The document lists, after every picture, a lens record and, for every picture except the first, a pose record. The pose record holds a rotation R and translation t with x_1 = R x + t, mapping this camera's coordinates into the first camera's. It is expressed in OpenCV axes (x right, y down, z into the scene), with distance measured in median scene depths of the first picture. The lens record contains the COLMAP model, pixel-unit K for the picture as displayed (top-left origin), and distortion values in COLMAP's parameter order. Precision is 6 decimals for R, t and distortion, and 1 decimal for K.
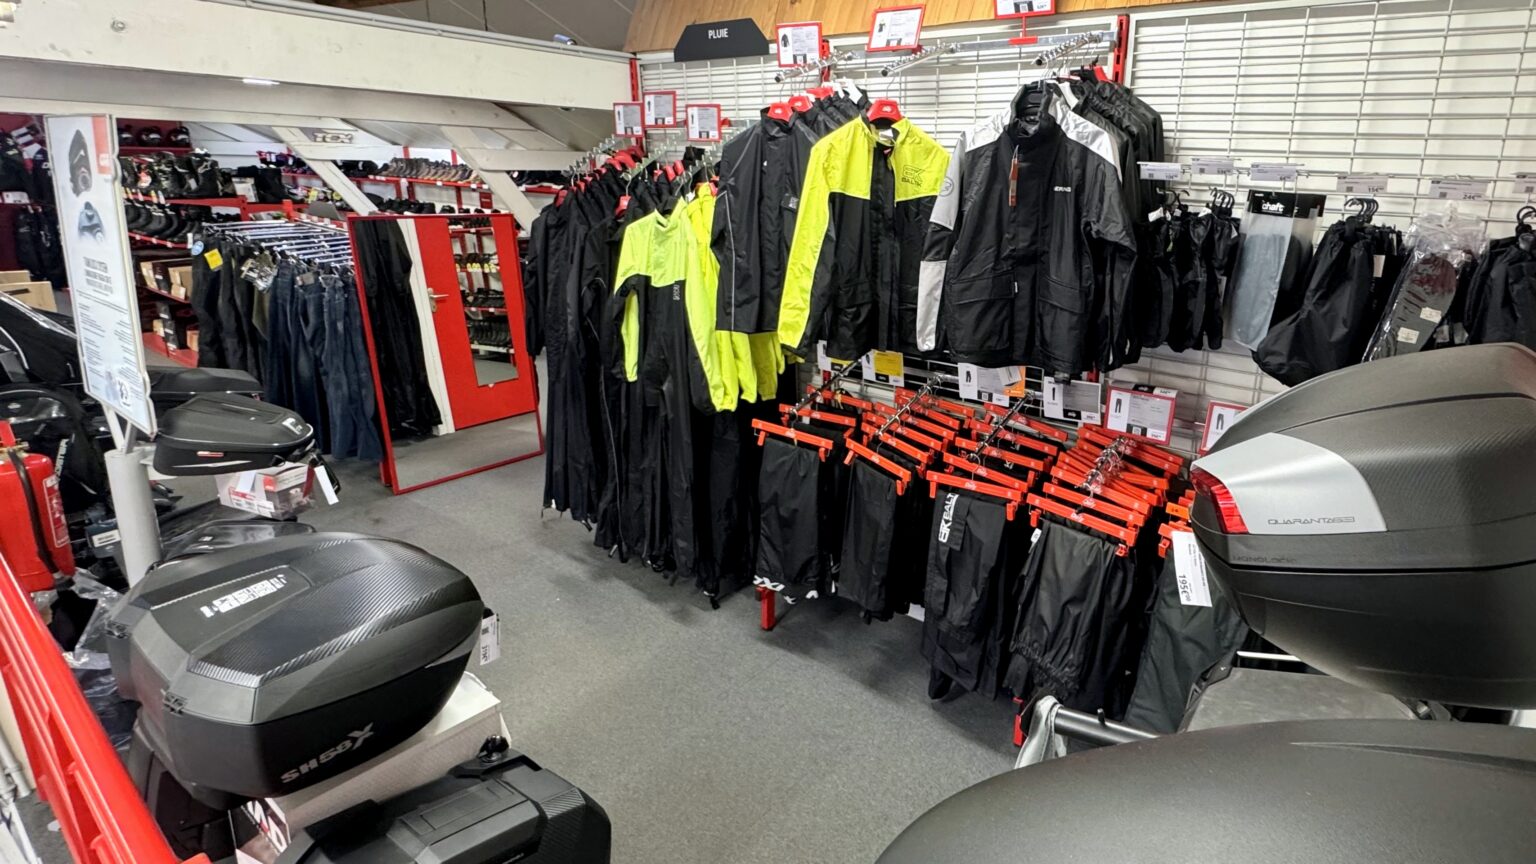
lens RADIAL K [[667.9, 0, 805.6], [0, 667.9, 355.1], [0, 0, 1]] dist [-0.000684, 0.000076]
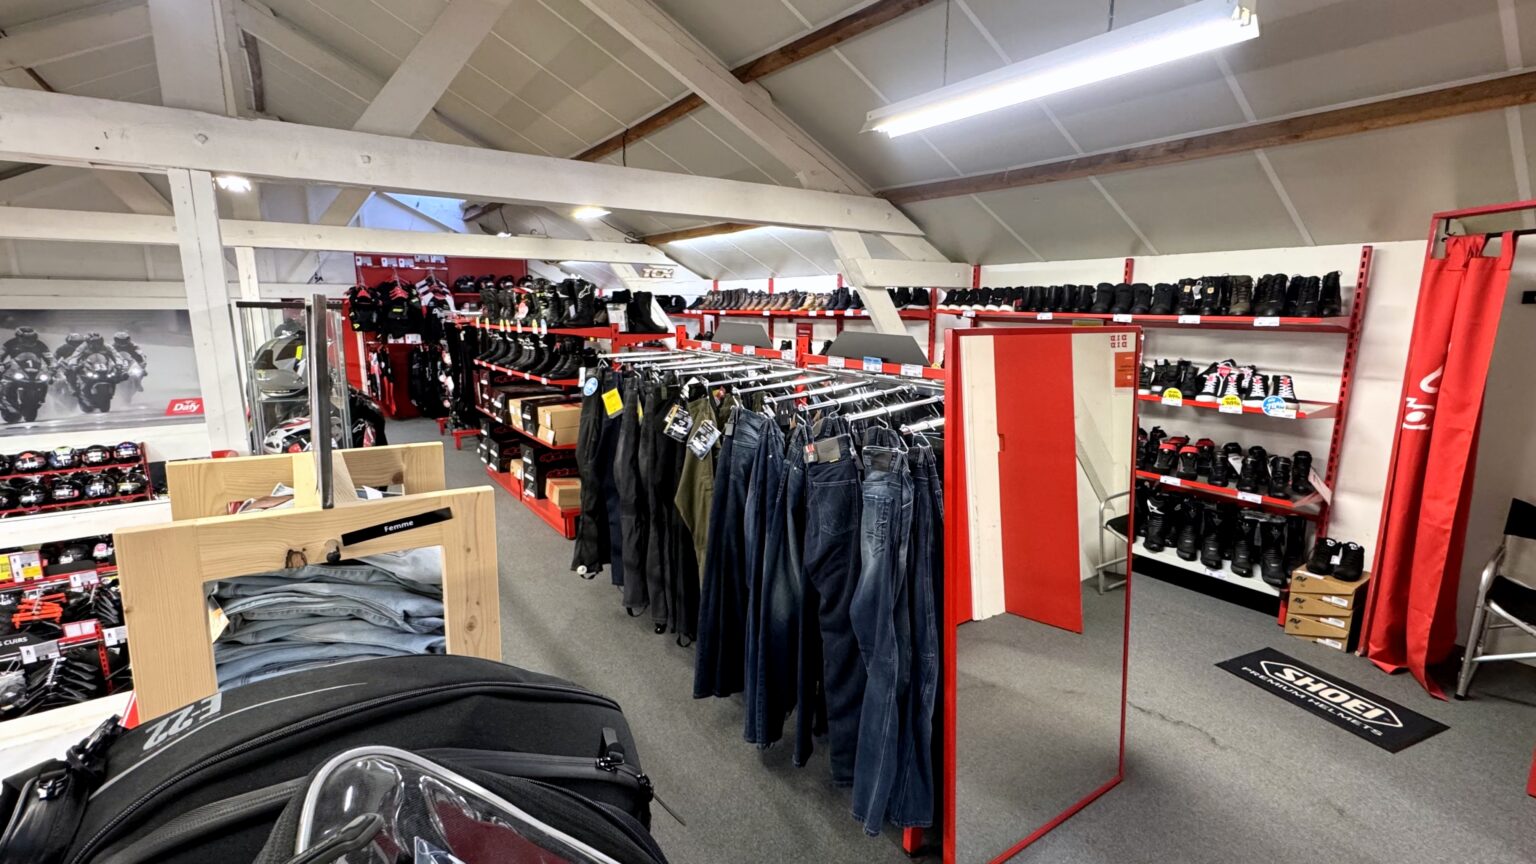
lens RADIAL K [[667.9, 0, 764.8], [0, 667.9, 433.9], [0, 0, 1]] dist [-0.000684, 0.000076]
pose [[0.931644, 0.033201, -0.361853, -0.354055], [-0.063143, 0.995459, -0.071236, -0.051347], [0.357845, 0.089215, 0.929509, 0.290762]]
